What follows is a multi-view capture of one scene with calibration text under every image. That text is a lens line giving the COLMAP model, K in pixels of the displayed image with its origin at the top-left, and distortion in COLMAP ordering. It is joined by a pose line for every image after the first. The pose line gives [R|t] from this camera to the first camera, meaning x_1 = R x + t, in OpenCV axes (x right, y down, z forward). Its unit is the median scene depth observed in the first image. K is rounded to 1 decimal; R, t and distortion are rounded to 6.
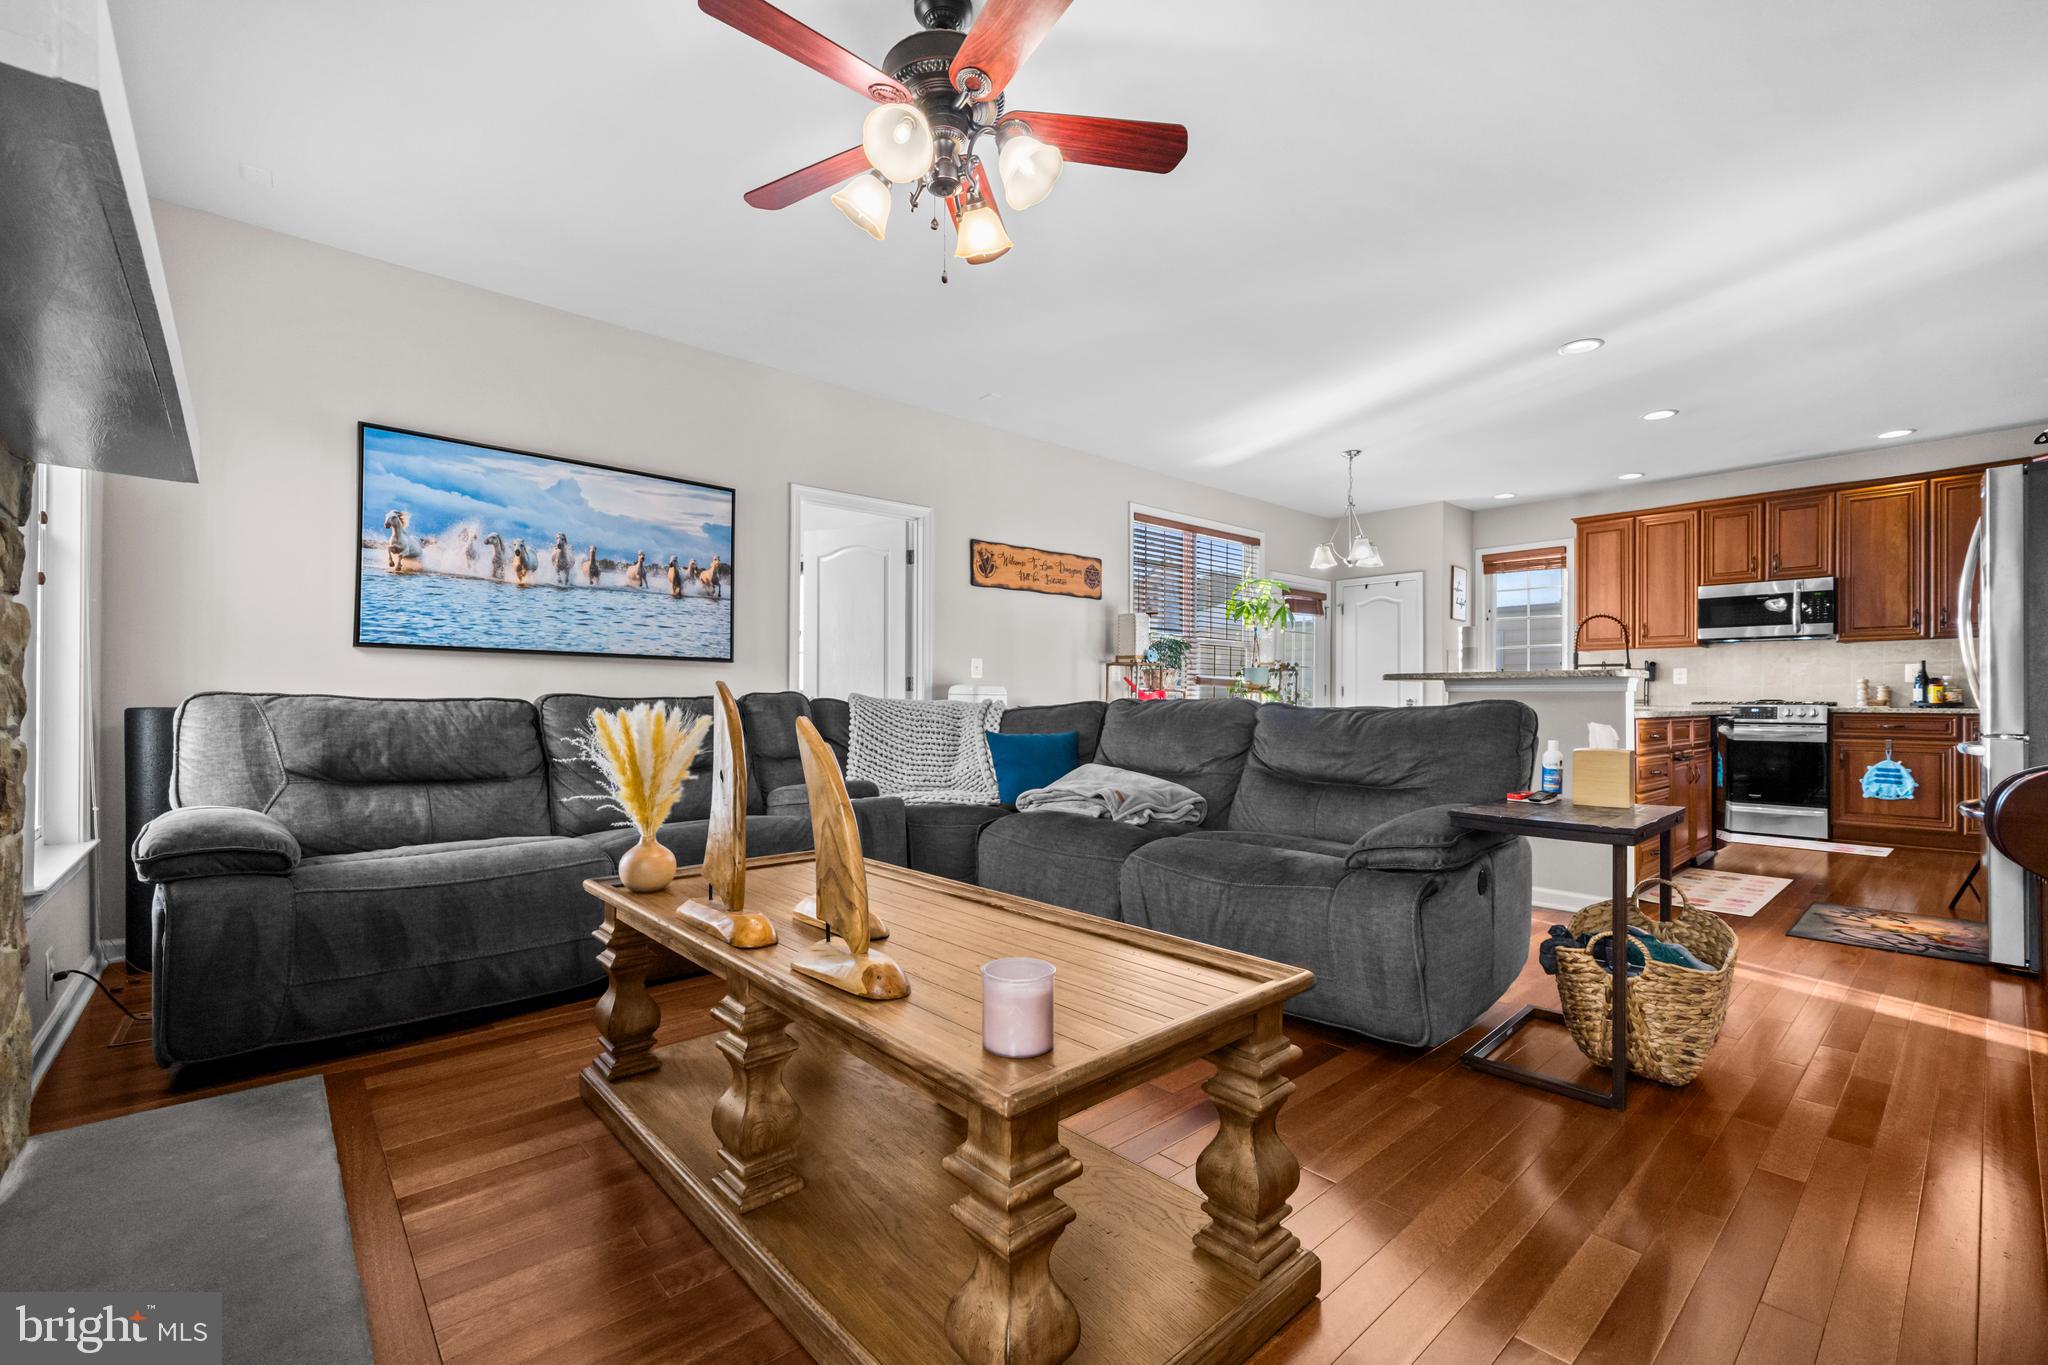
lens RADIAL K [[865.1, 0, 1020.3], [0, 865.1, 692.8], [0, 0, 1]] dist [0.001706, 0.000402]
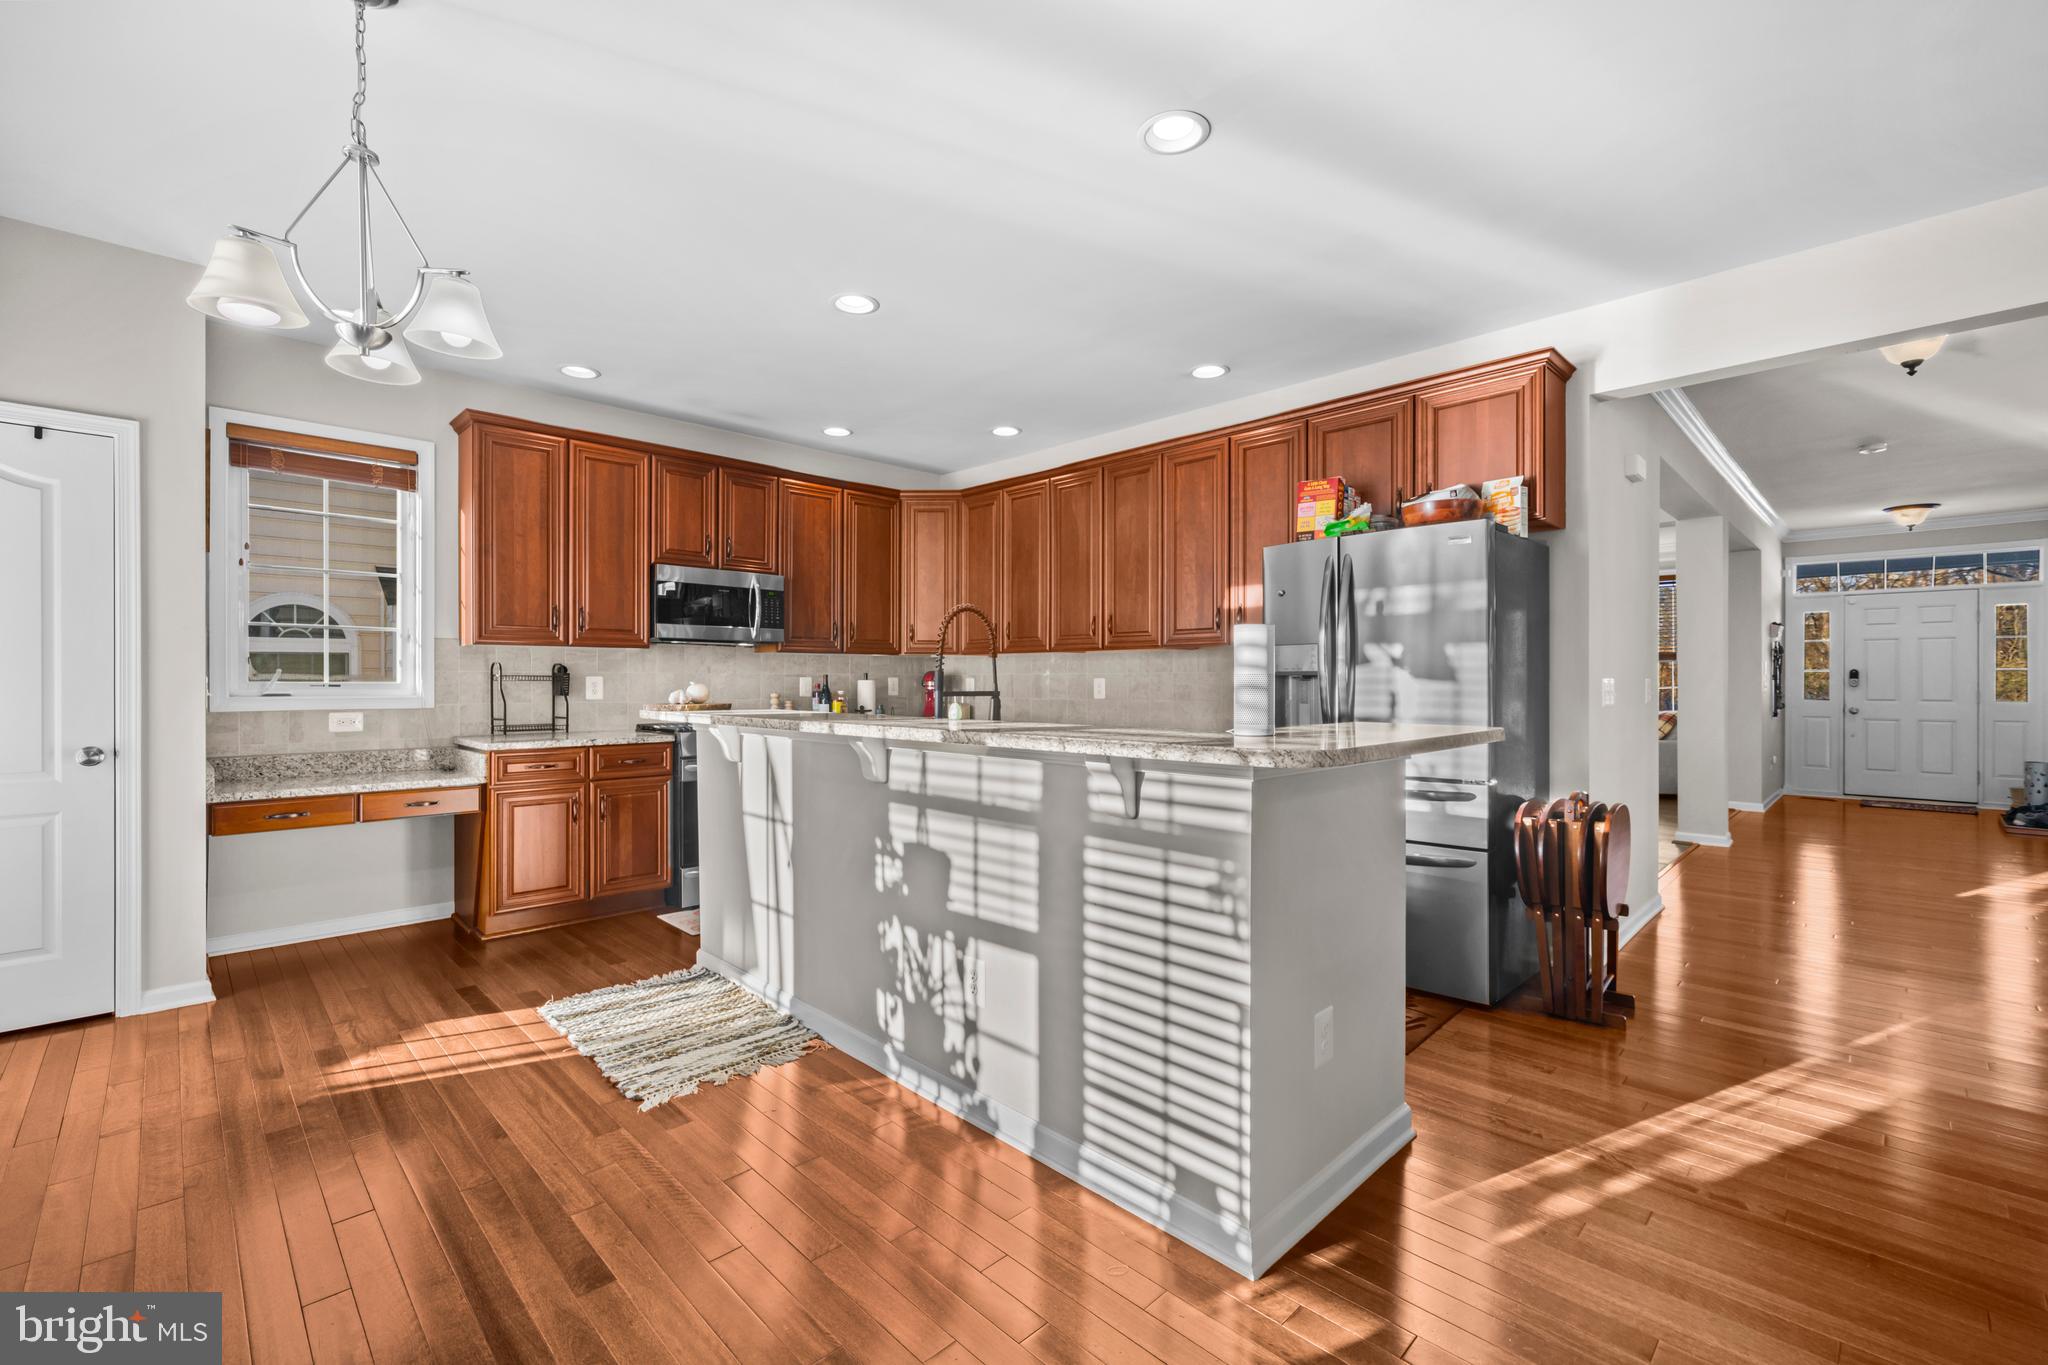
lens RADIAL K [[865.1, 0, 1032.3], [0, 865.1, 680.9], [0, 0, 1]] dist [0.001706, 0.000402]
pose [[-0.051056, -0.002101, 0.998694, 0.069445], [-0.004384, 0.999989, 0.001880, -0.033050], [-0.998686, -0.004283, -0.051064, 0.824291]]
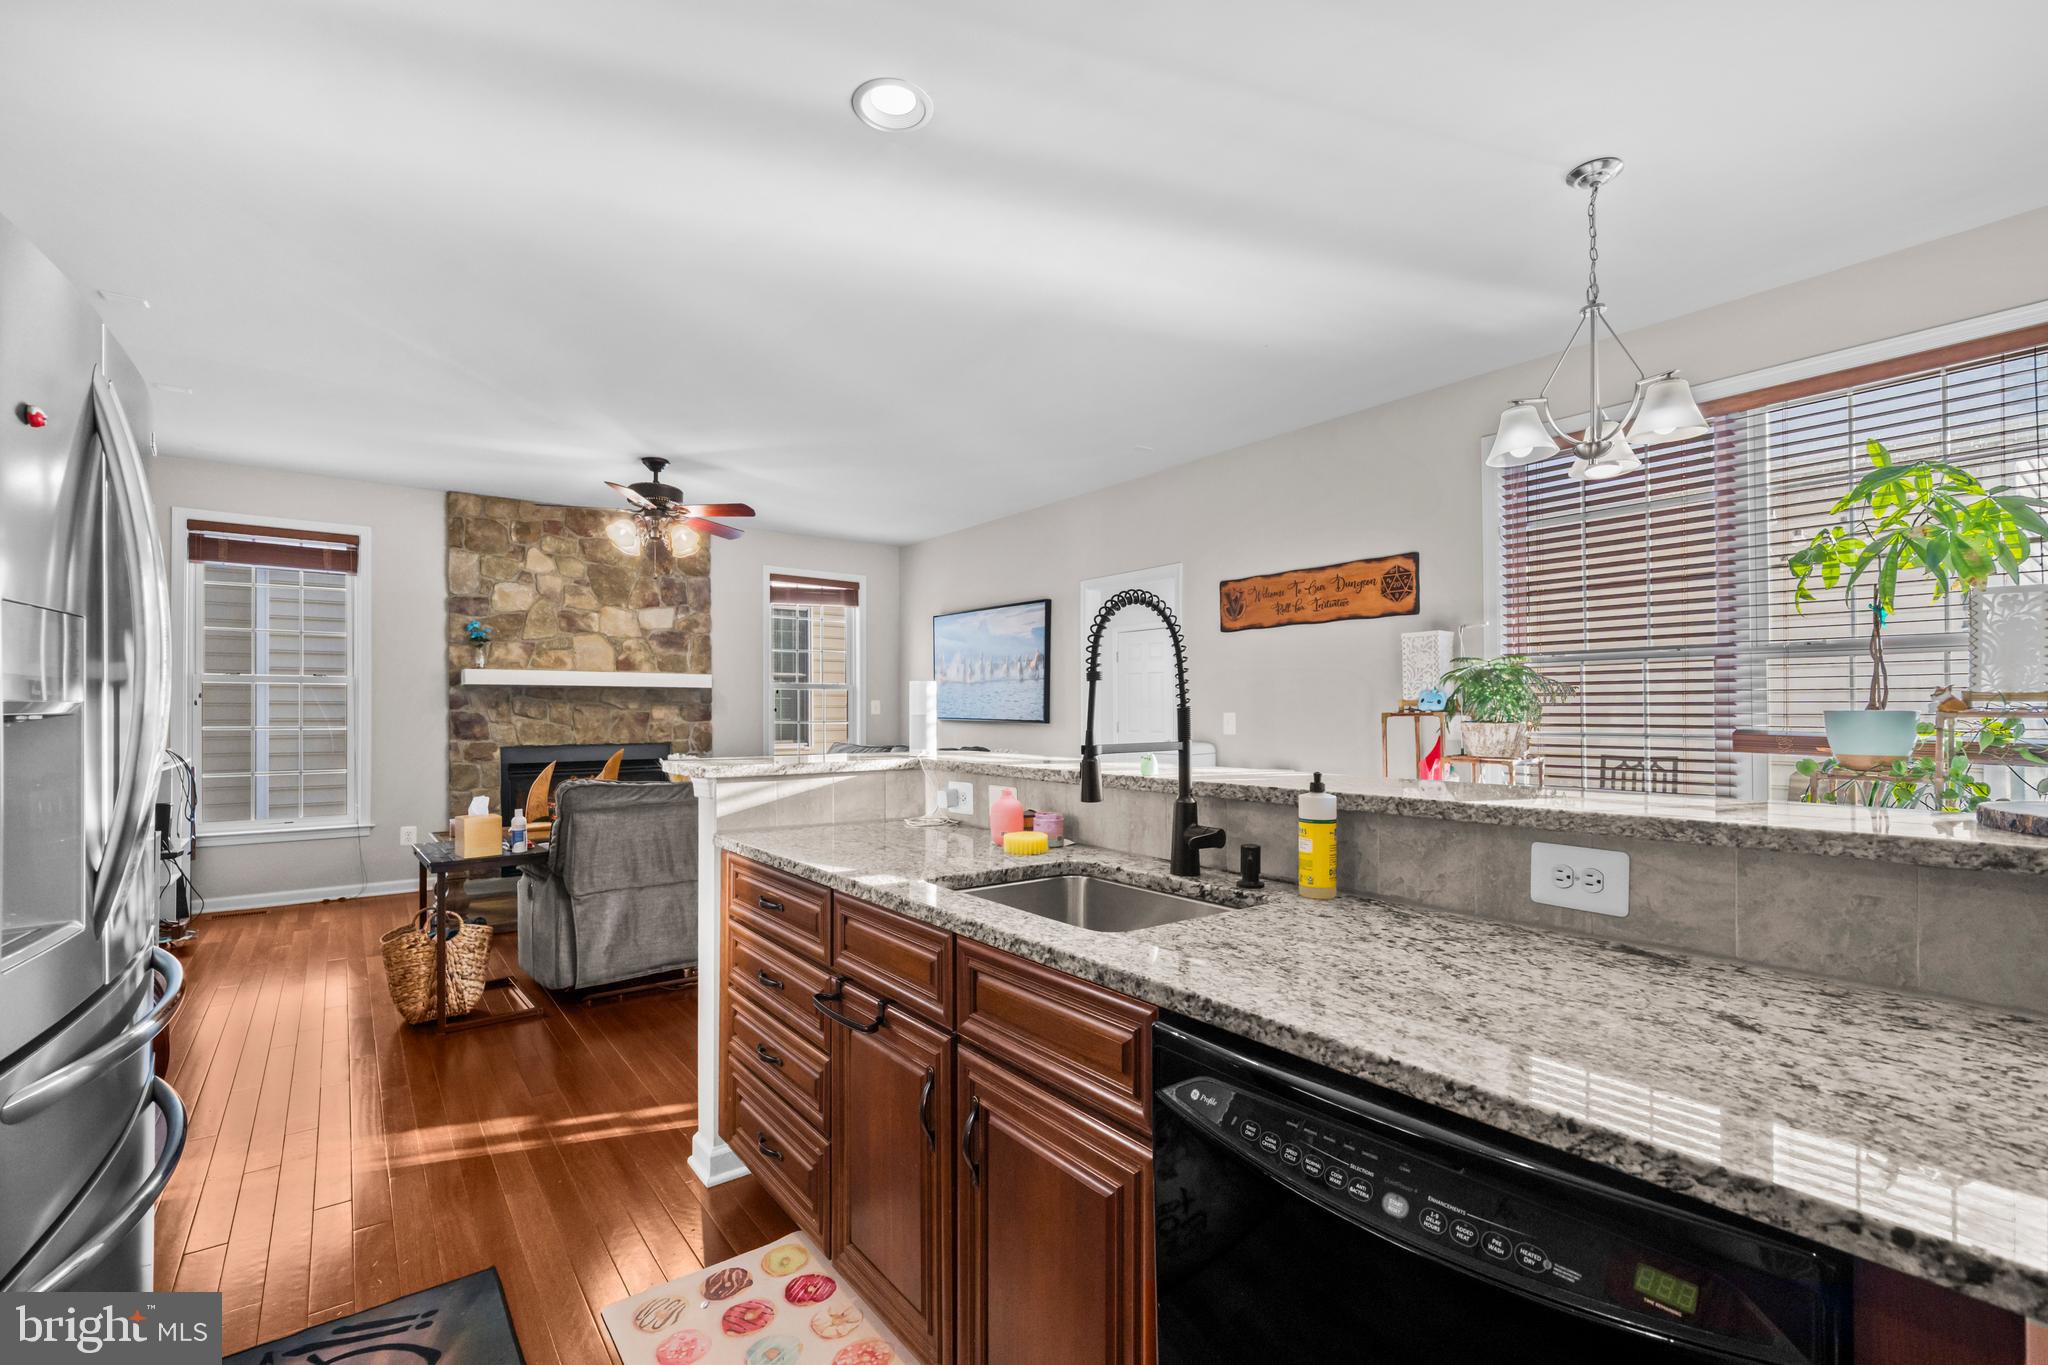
lens RADIAL K [[916.4, 0, 1047.4], [0, 916.4, 711.7], [0, 0, 1]] dist [0.012760, 0.000234]
pose [[-0.065964, -0.002542, -0.997819, 0.870852], [0.007897, 0.999964, -0.003070, -0.037746], [0.997791, -0.008082, -0.065942, 0.837688]]
